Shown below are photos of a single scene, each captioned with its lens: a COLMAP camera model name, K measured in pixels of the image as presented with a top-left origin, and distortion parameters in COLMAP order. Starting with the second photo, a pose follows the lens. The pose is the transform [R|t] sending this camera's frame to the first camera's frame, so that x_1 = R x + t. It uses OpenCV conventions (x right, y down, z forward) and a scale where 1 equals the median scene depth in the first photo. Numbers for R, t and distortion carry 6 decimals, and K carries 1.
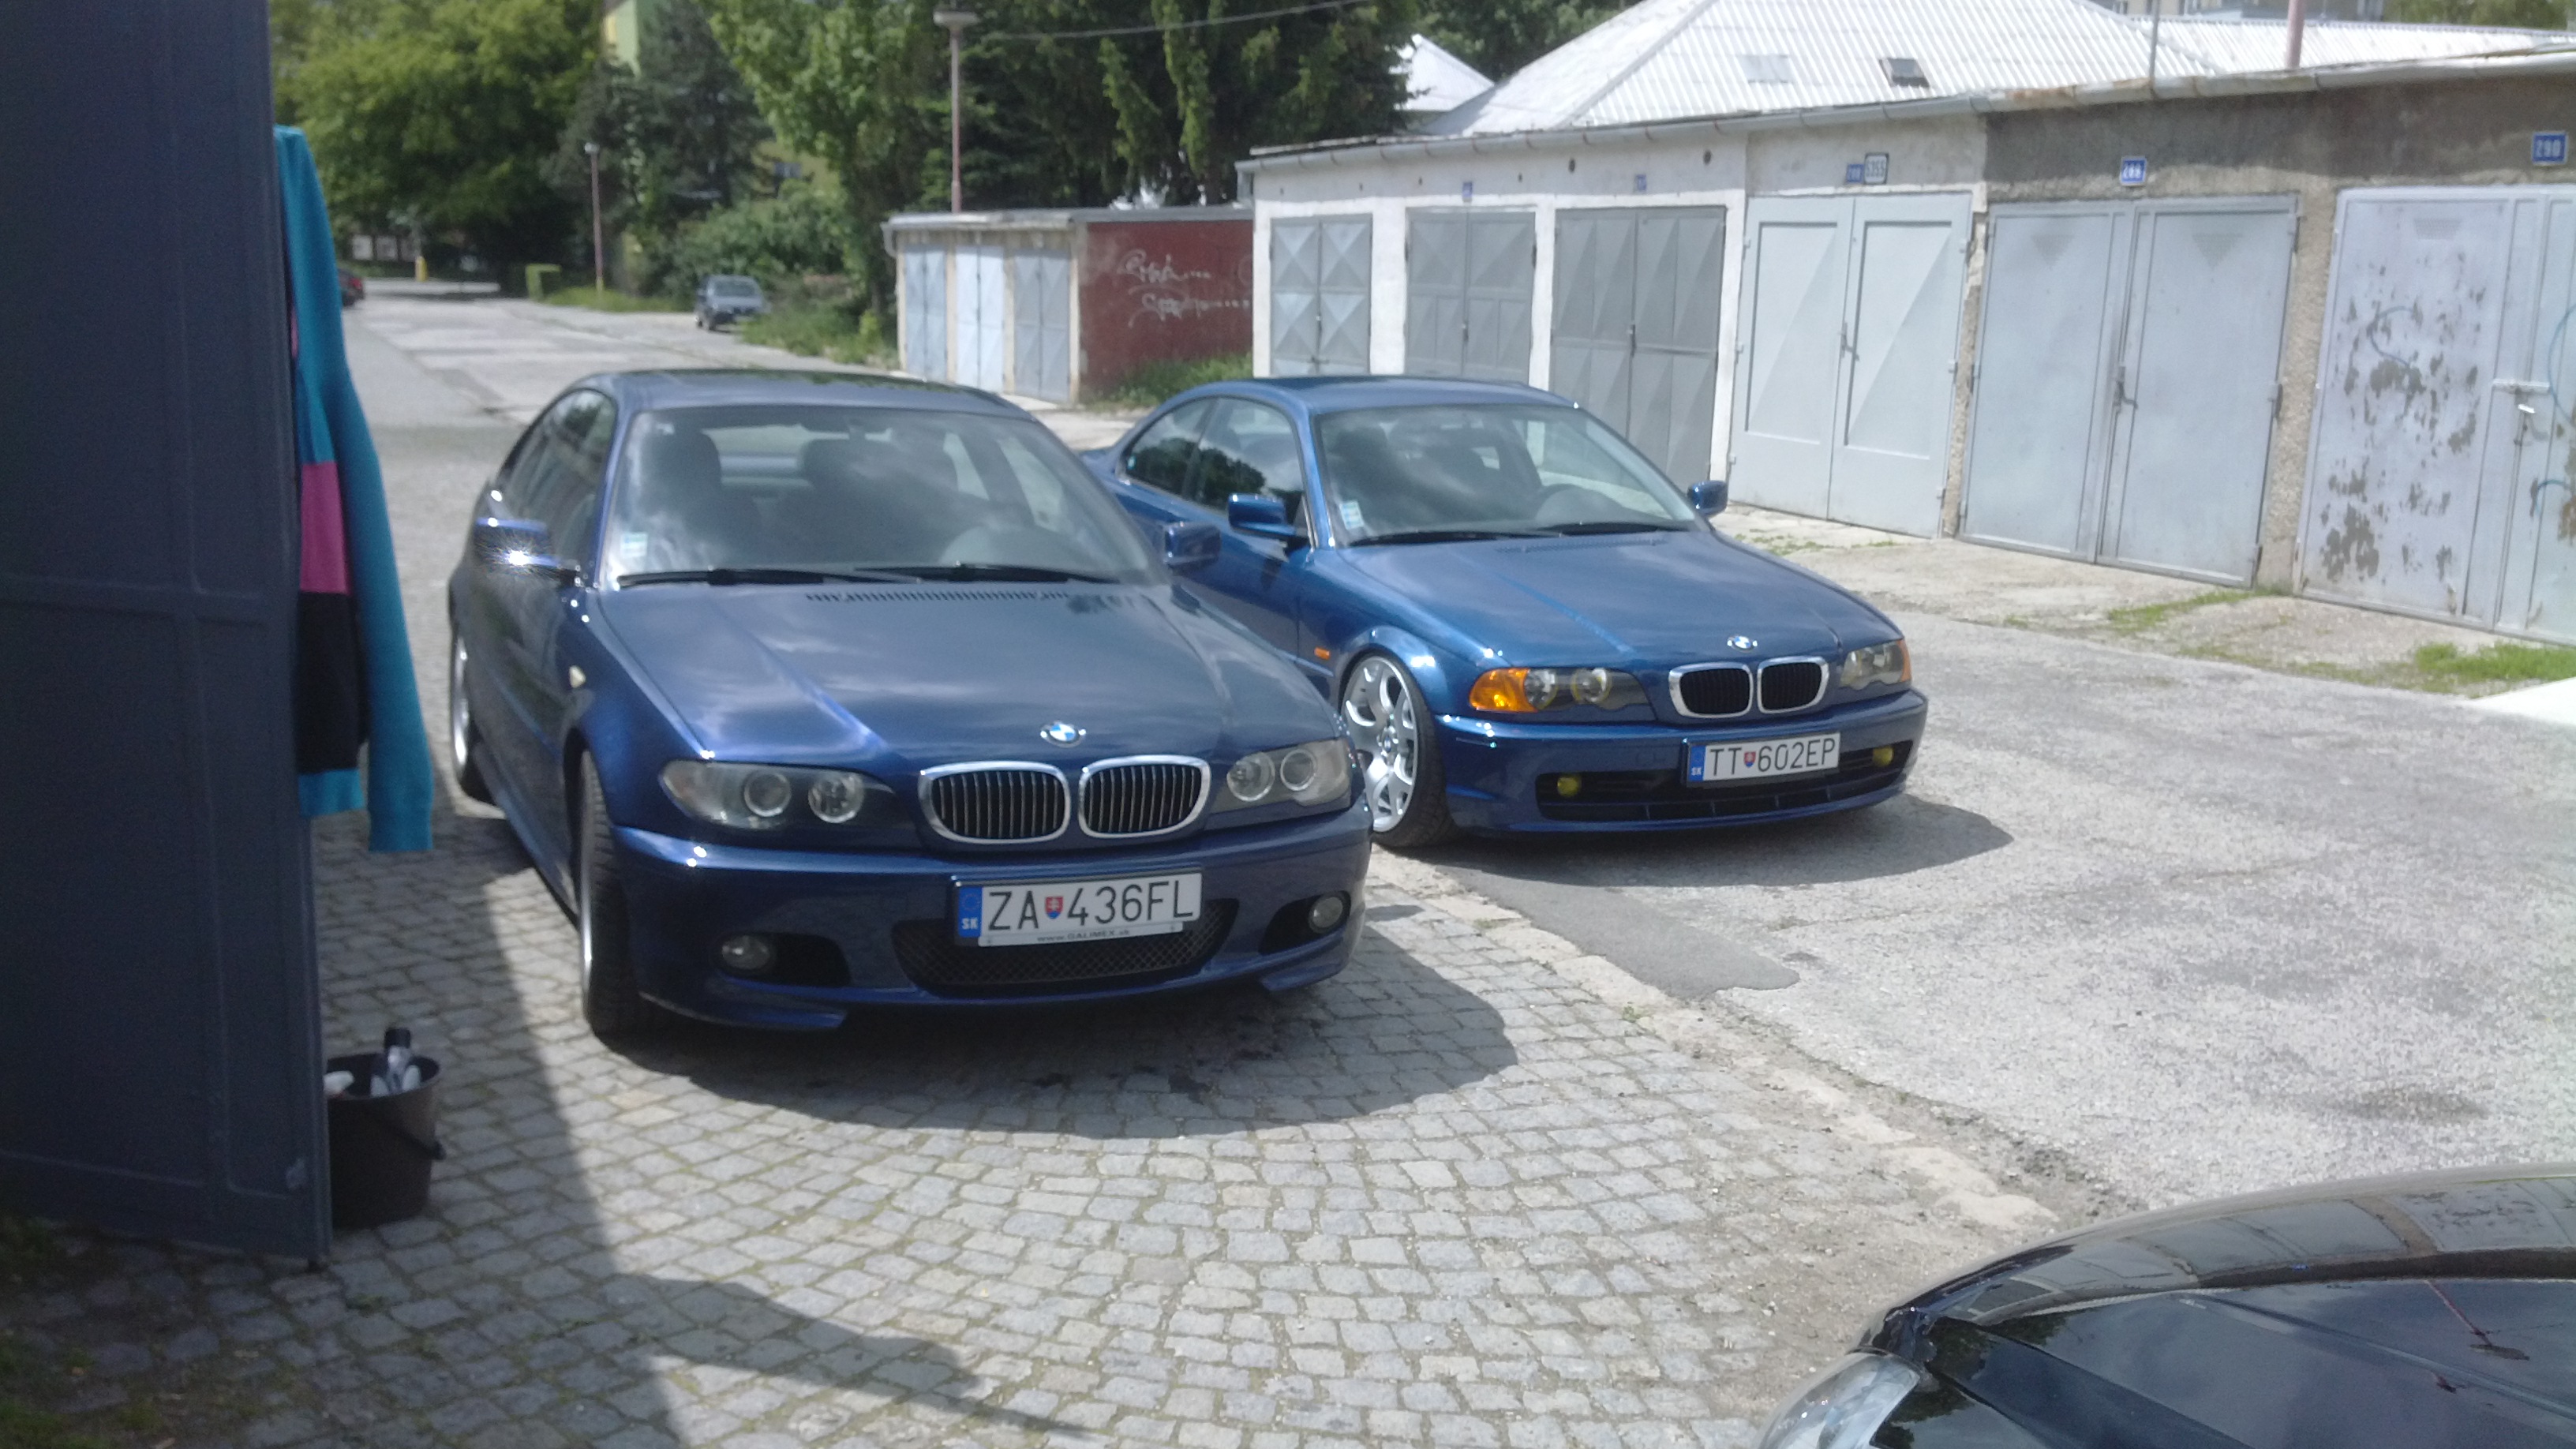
lens RADIAL K [[2409.2, 0, 1304.0], [0, 2409.2, 742.3], [0, 0, 1]] dist [0.070867, 0.000000]
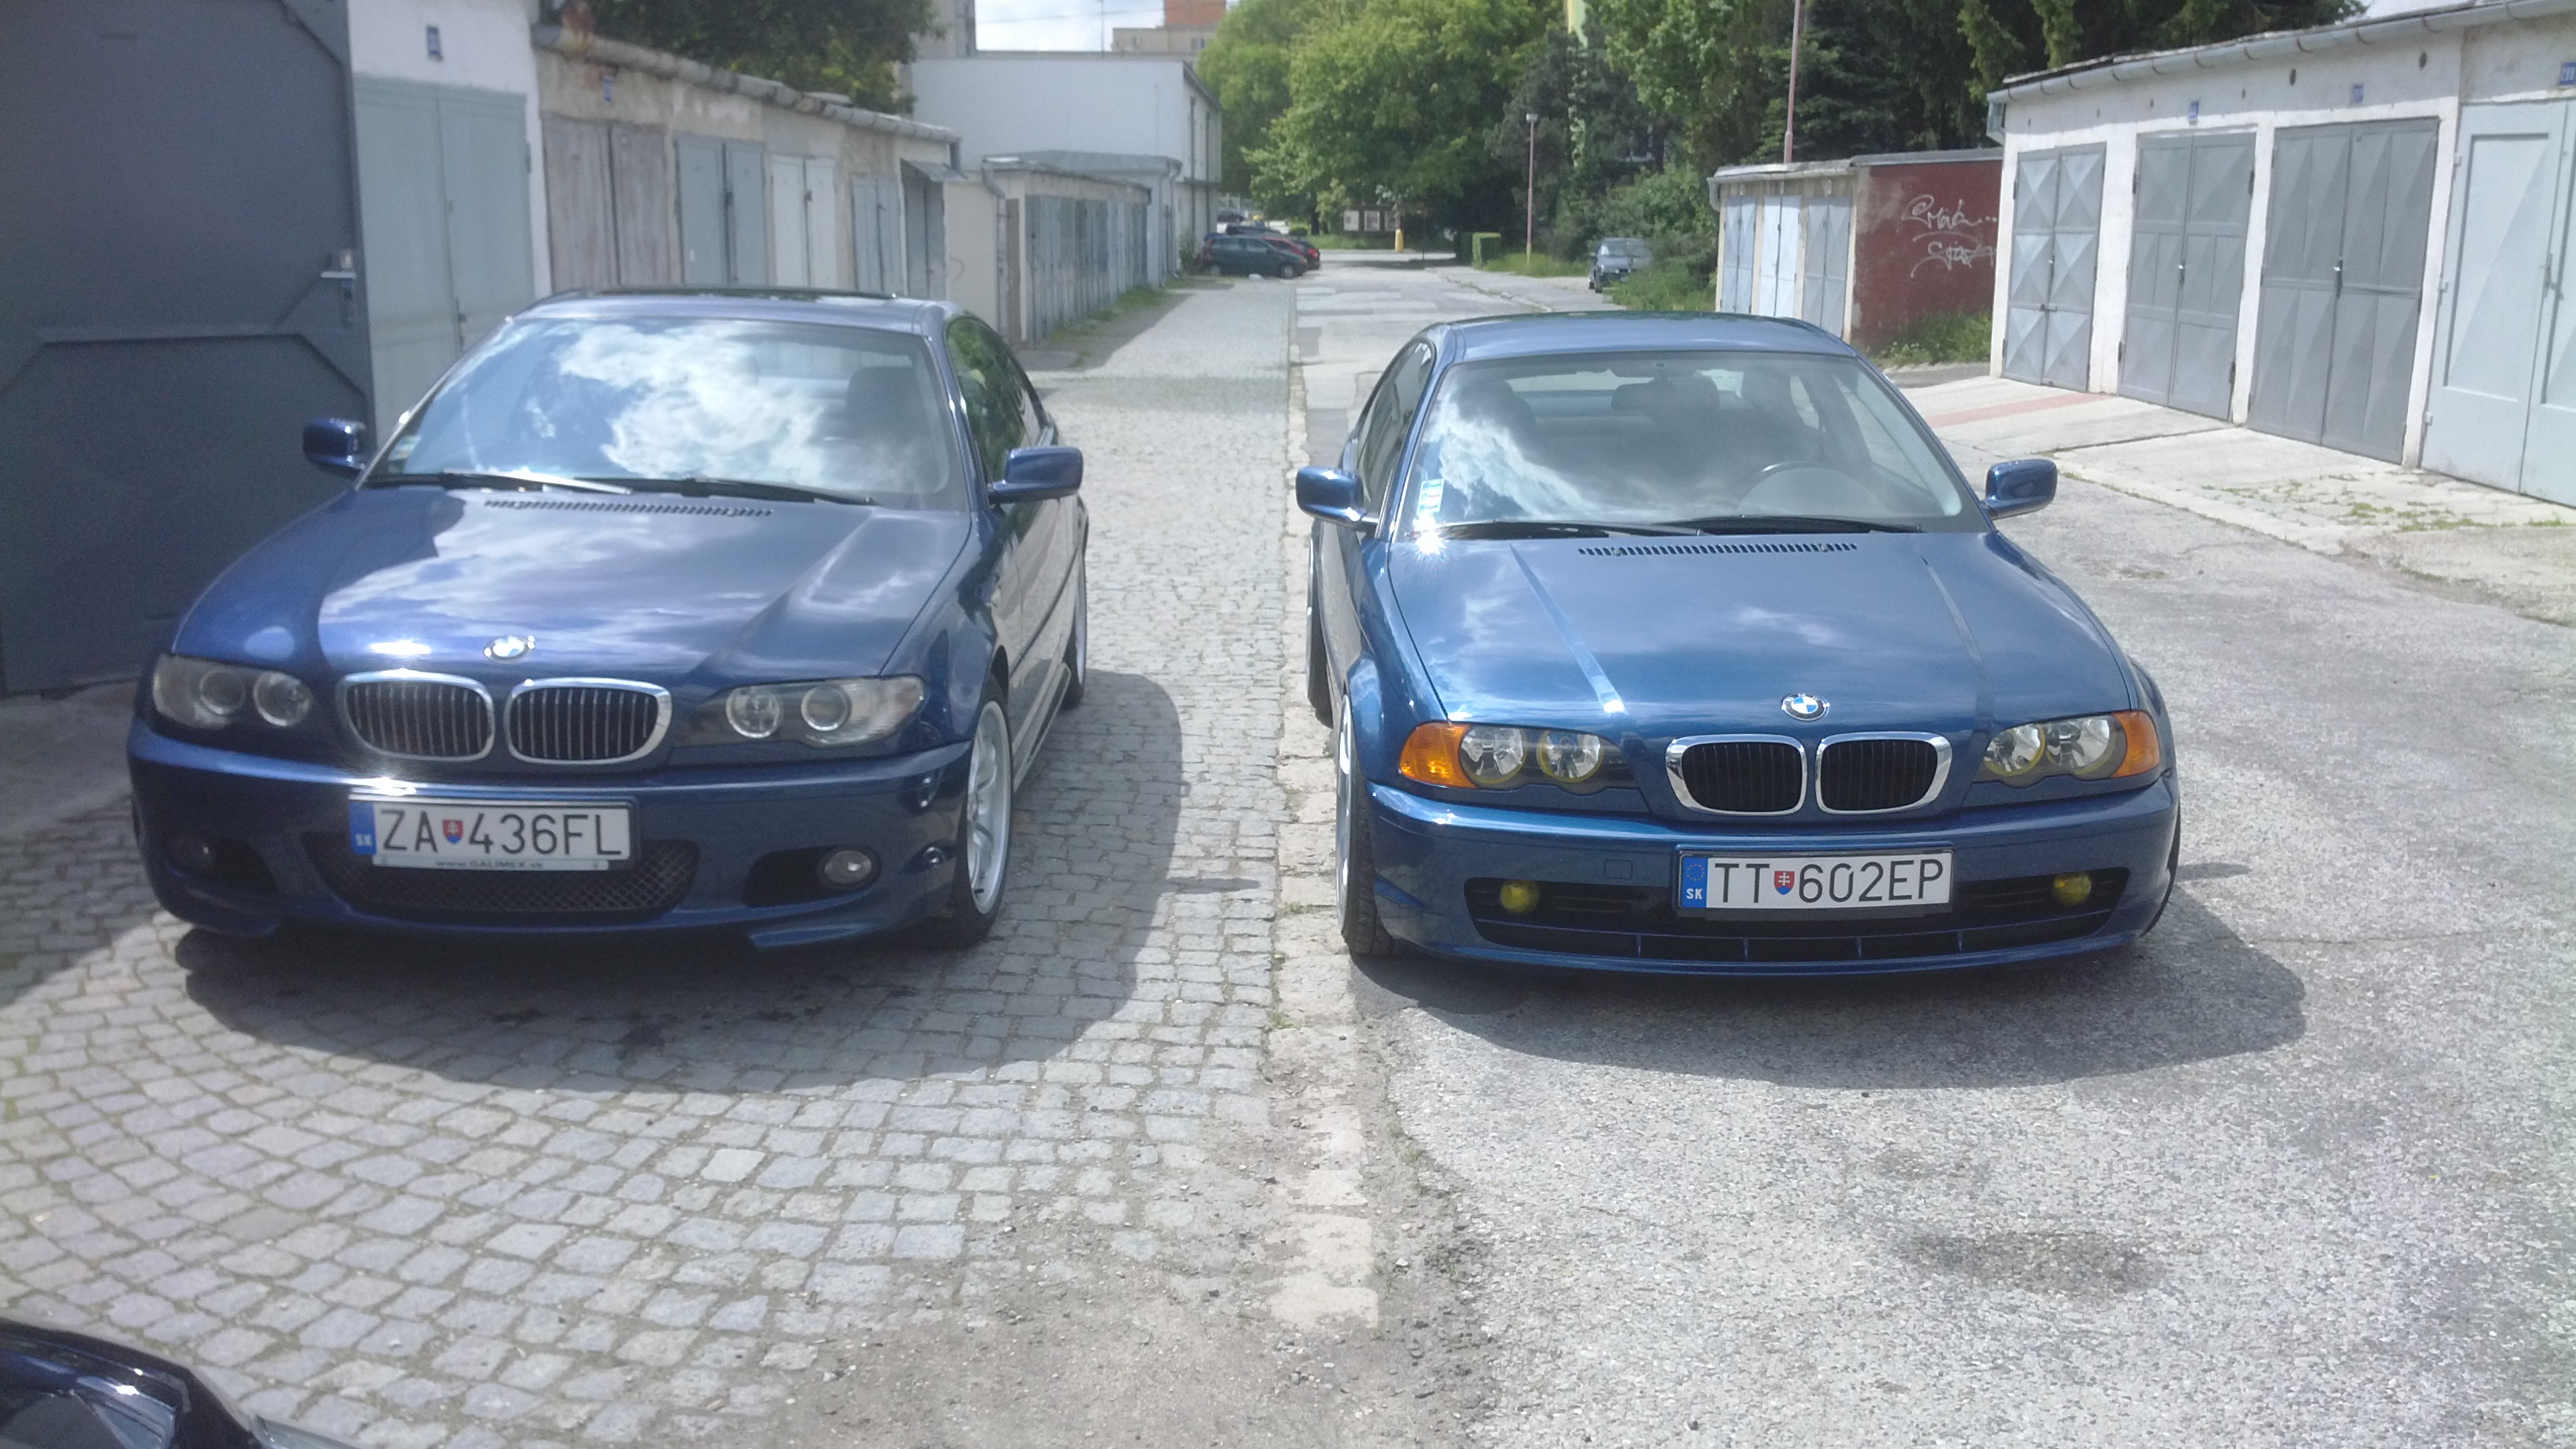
lens RADIAL K [[2409.2, 0, 1286.7], [0, 2409.2, 730.2], [0, 0, 1]] dist [0.070867, 0.000000]
pose [[0.919580, 0.068212, -0.386936, 0.163343], [-0.064552, 0.997661, 0.022463, -0.003746], [0.387563, 0.004321, 0.921833, 0.074540]]
